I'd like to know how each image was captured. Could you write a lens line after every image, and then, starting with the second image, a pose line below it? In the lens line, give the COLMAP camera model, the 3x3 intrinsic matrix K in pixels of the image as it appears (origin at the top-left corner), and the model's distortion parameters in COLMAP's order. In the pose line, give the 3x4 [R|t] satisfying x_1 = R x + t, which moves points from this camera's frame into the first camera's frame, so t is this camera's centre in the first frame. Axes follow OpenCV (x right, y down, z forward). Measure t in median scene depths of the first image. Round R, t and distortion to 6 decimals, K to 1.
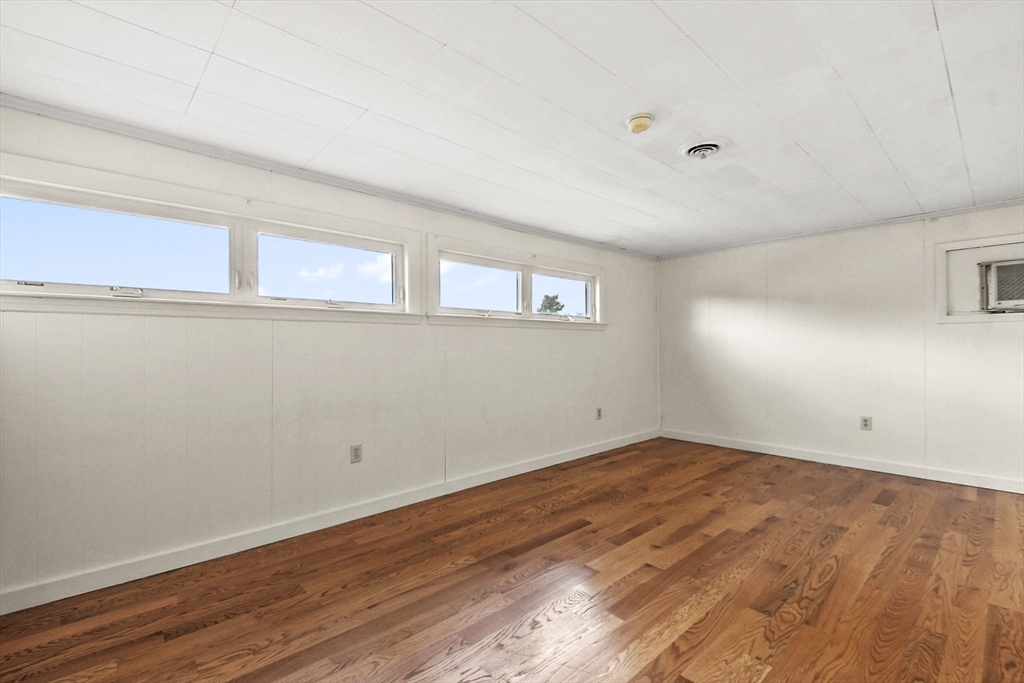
lens RADIAL K [[452.8, 0, 509.4], [0, 452.8, 341.8], [0, 0, 1]] dist [-0.001546, -0.000847]
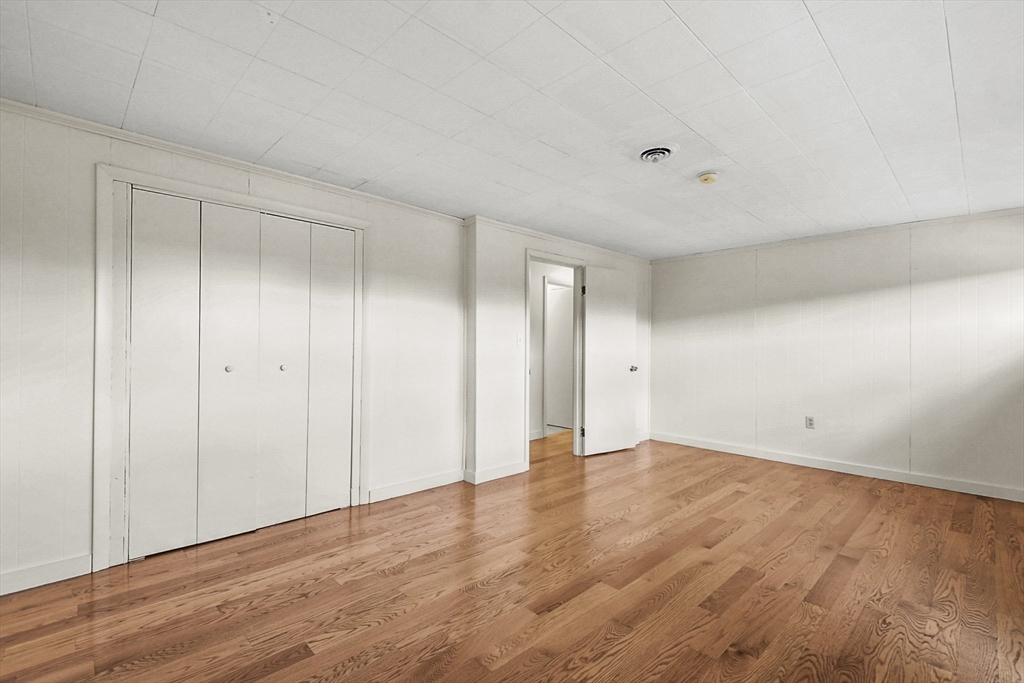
lens RADIAL K [[452.8, 0, 509.4], [0, 452.8, 341.8], [0, 0, 1]] dist [-0.001546, -0.000847]
pose [[-0.999772, -0.004607, -0.020842, 0.761830], [-0.004361, 0.999920, -0.011836, 0.004957], [0.020895, -0.011743, -0.999713, 1.960741]]
